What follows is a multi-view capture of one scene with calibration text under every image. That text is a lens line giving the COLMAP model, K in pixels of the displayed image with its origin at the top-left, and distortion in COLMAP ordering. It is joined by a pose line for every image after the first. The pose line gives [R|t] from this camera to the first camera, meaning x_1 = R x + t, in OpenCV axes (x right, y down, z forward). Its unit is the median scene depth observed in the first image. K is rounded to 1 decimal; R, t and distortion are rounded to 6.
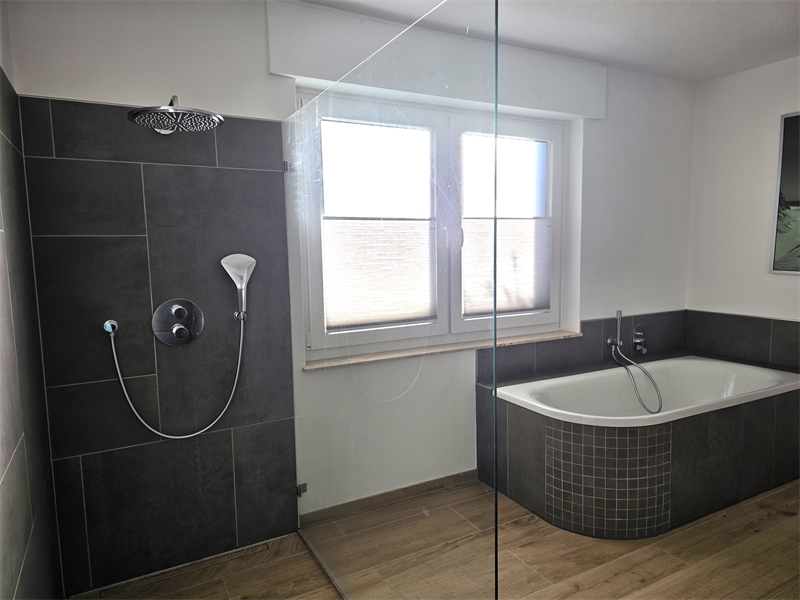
lens RADIAL K [[541.9, 0, 401.5], [0, 541.9, 300.7], [0, 0, 1]] dist [0.049258, -0.010197]
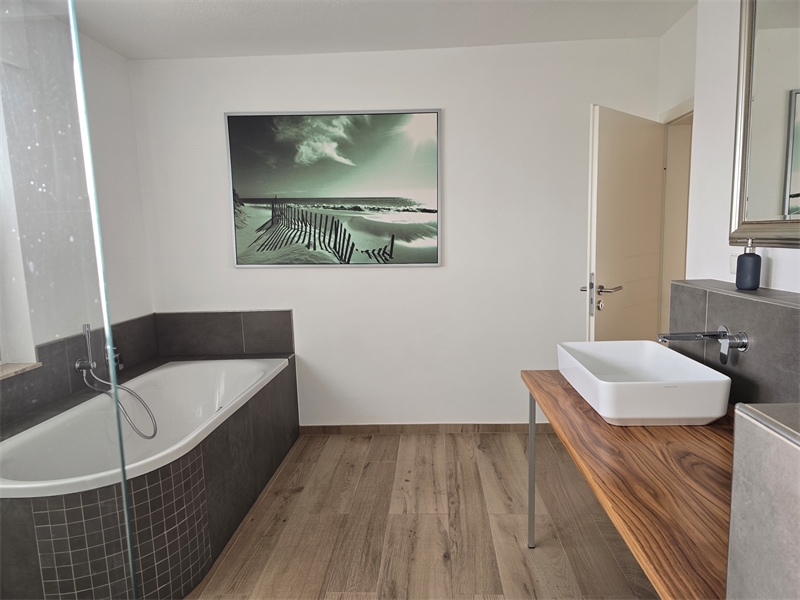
lens RADIAL K [[541.9, 0, 401.8], [0, 541.9, 304.1], [0, 0, 1]] dist [0.049258, -0.010197]
pose [[0.516834, -0.112289, 0.848689, -0.050522], [0.106508, 0.992092, 0.066401, -0.020258], [-0.849434, 0.056074, 0.524707, 0.251604]]
